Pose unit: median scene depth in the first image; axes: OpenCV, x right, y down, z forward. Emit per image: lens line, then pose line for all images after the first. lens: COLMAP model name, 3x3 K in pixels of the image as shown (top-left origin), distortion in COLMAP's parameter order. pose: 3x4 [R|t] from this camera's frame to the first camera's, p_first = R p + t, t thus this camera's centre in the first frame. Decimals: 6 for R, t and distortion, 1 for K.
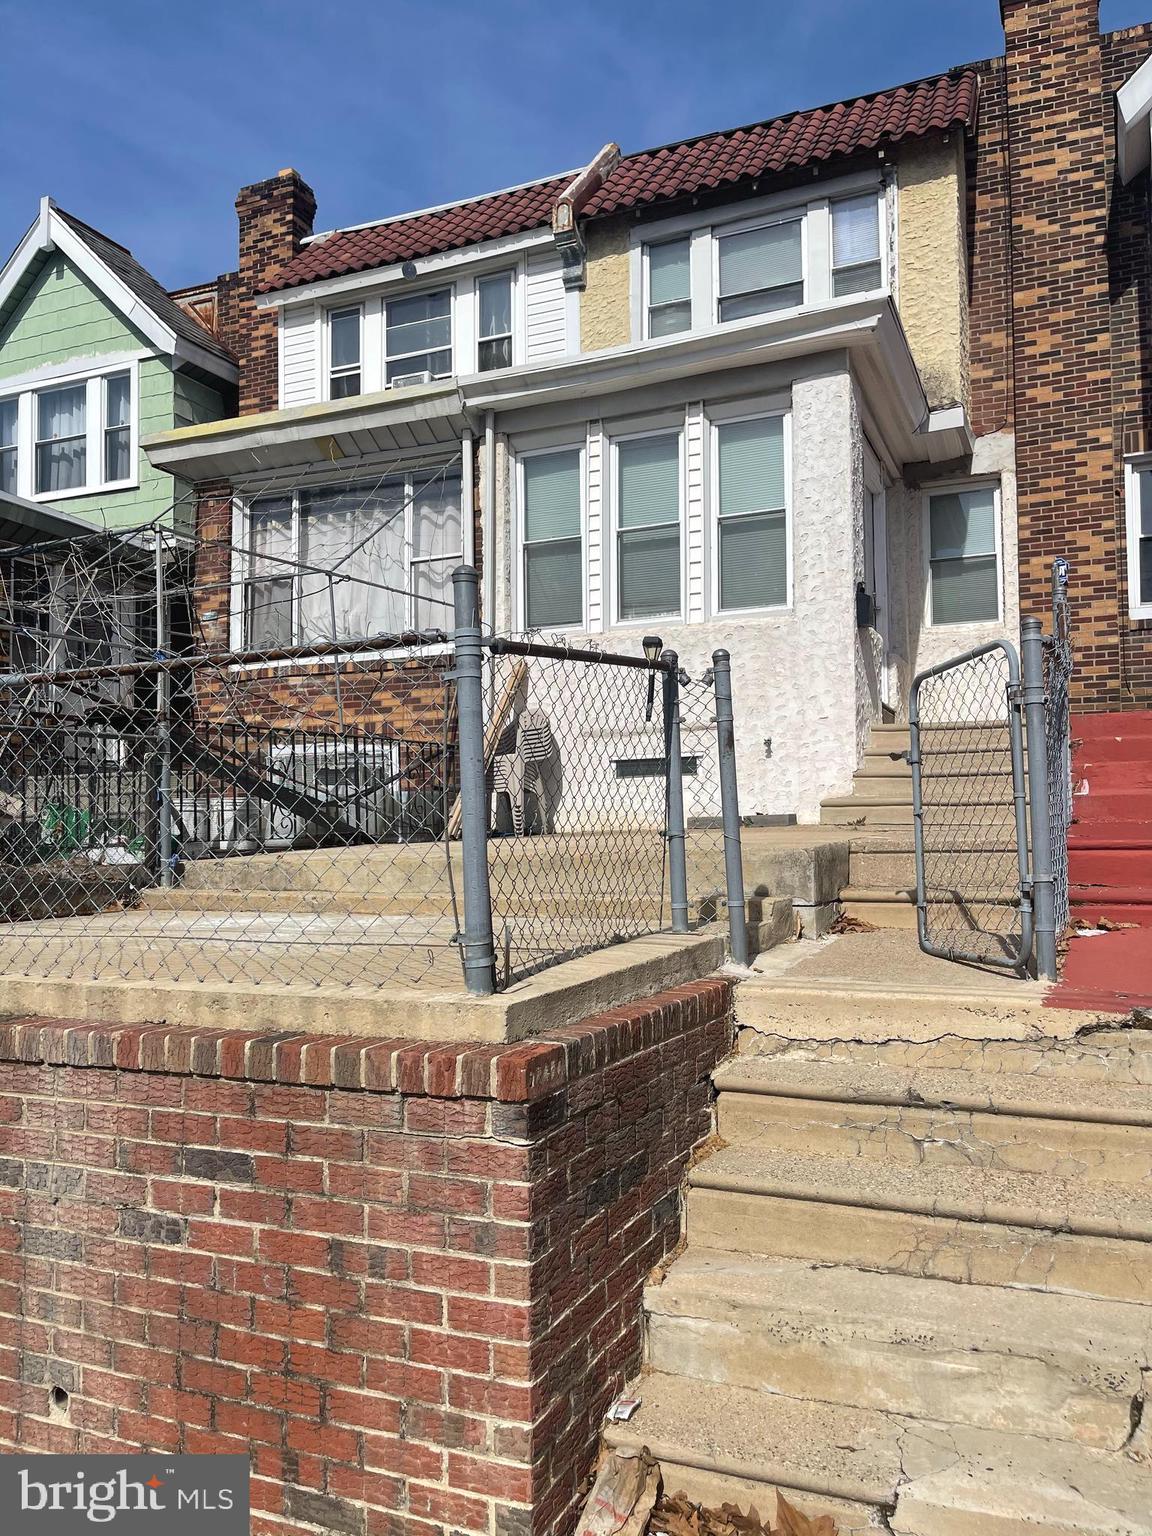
lens RADIAL K [[1157.2, 0, 580.4], [0, 1157.2, 778.1], [0, 0, 1]] dist [0.035038, 0.008373]
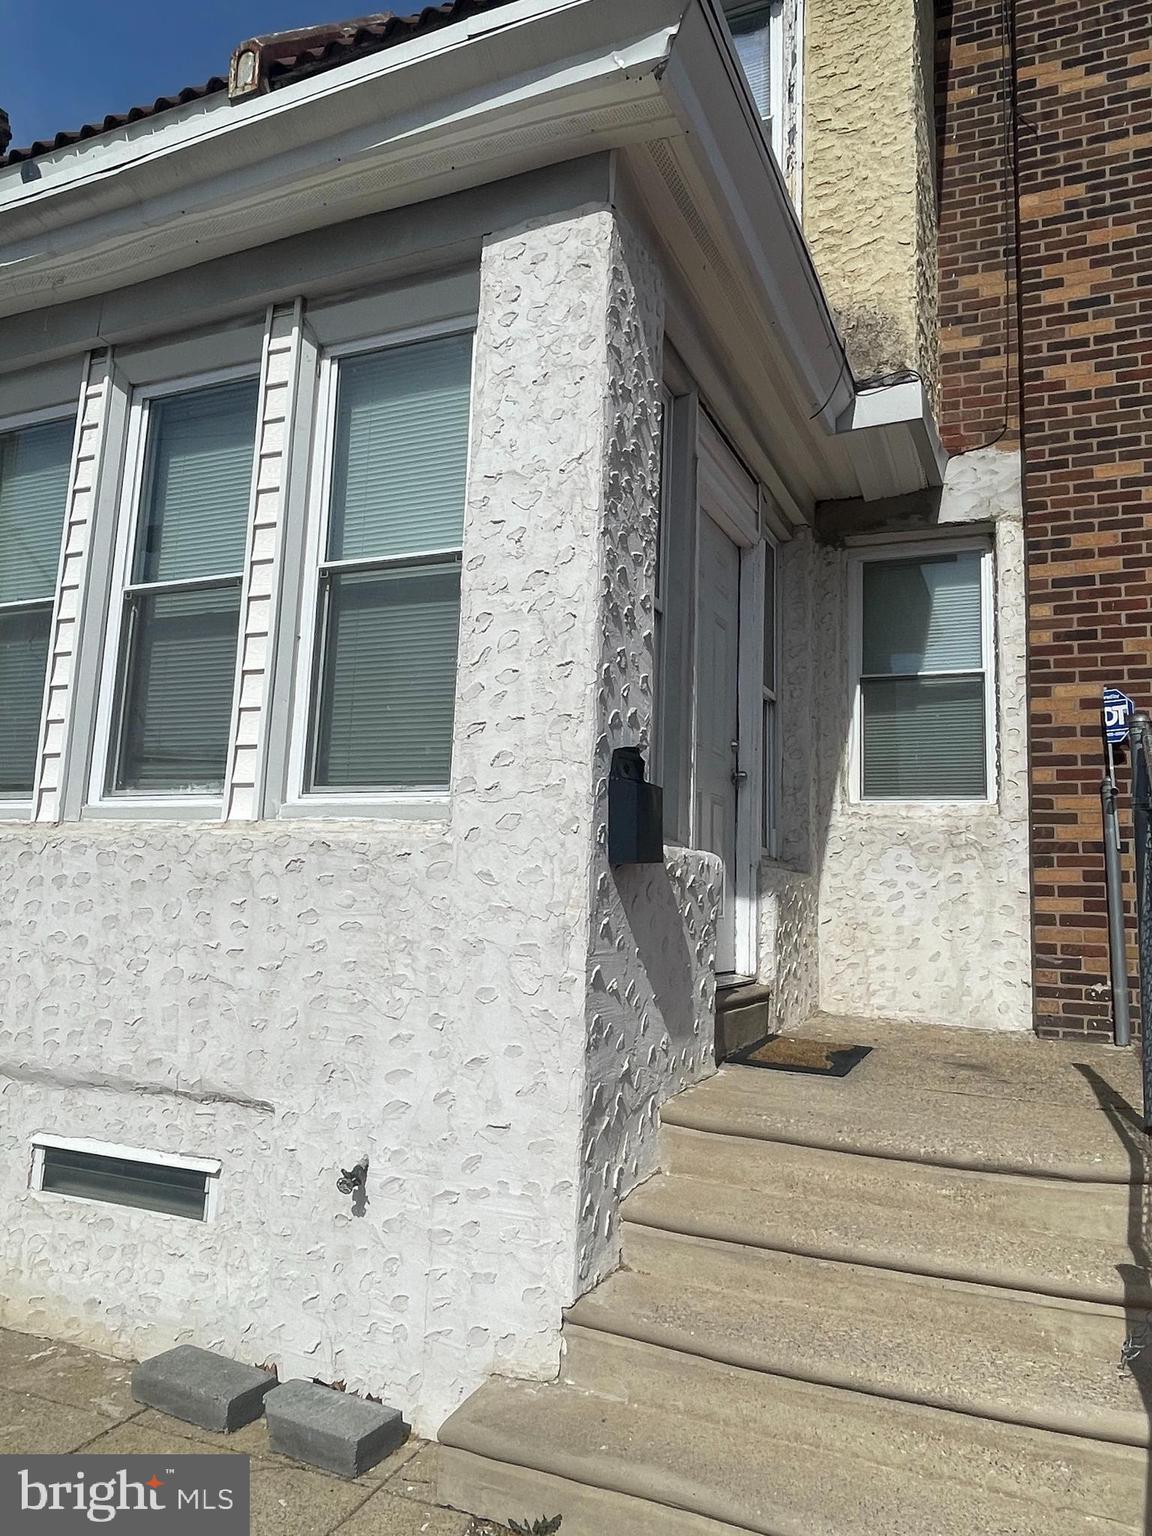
lens RADIAL K [[1059.7, 0, 570.3], [0, 1059.7, 754.5], [0, 0, 1]] dist [0.001823, 0.001336]
pose [[0.998814, 0.042641, -0.023507, 0.189088], [-0.044356, 0.995966, -0.078000, -0.113472], [0.020086, 0.078951, 0.996676, 0.538557]]
